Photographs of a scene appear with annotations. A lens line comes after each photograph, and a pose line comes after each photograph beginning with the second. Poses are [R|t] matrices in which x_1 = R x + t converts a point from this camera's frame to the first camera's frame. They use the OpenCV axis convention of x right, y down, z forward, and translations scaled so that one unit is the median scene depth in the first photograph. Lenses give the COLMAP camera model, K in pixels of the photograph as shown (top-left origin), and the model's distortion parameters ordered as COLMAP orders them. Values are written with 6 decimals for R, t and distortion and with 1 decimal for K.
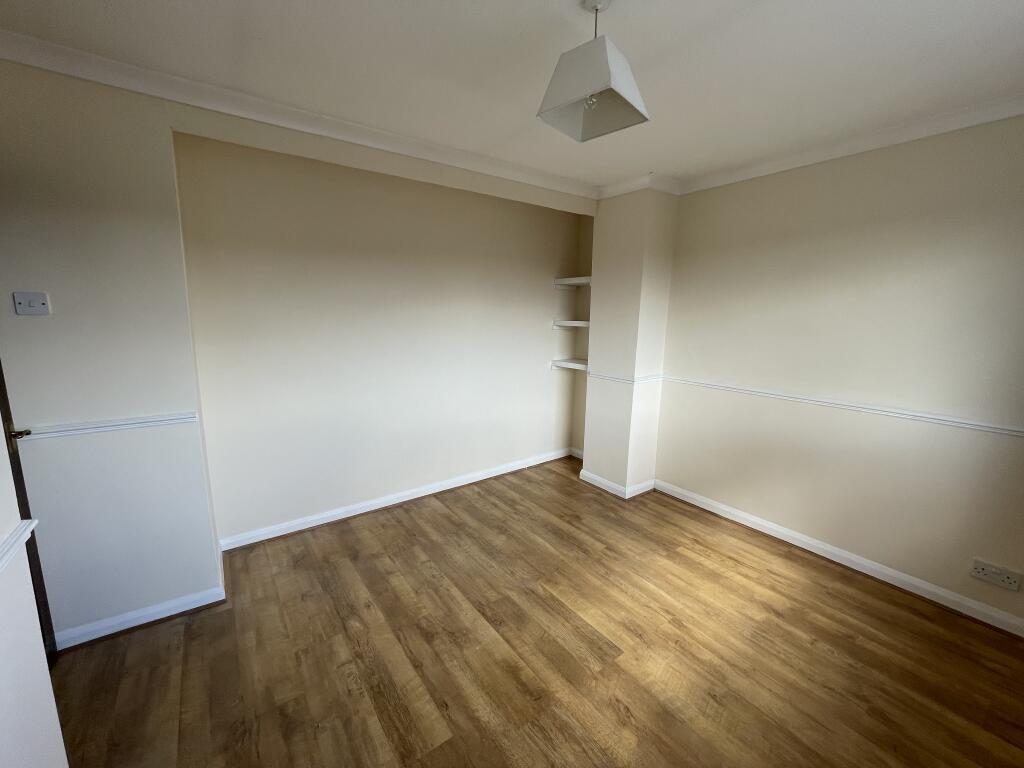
lens RADIAL K [[412.3, 0, 509.5], [0, 412.3, 381.3], [0, 0, 1]] dist [-0.004134, 0.000083]
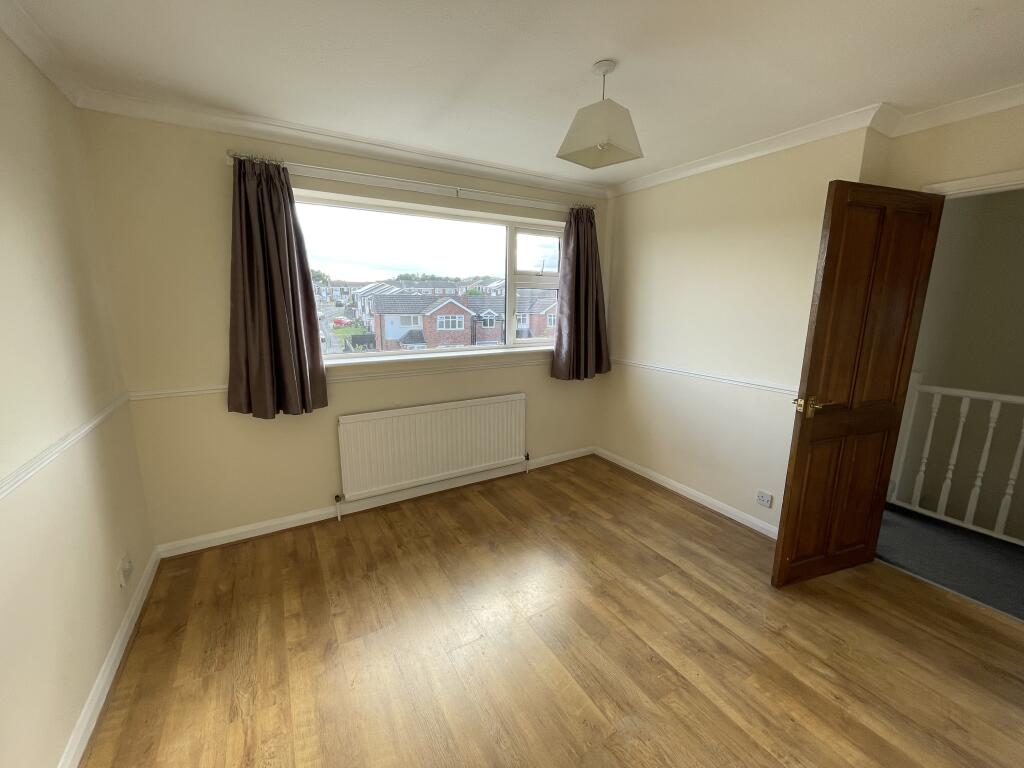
lens RADIAL K [[412.3, 0, 509.5], [0, 412.3, 381.3], [0, 0, 1]] dist [-0.004134, 0.000083]
pose [[-0.994766, -0.039322, 0.094309, 0.229444], [-0.003595, 0.935880, 0.352300, -0.288614], [-0.102116, 0.350117, -0.931123, 1.707773]]
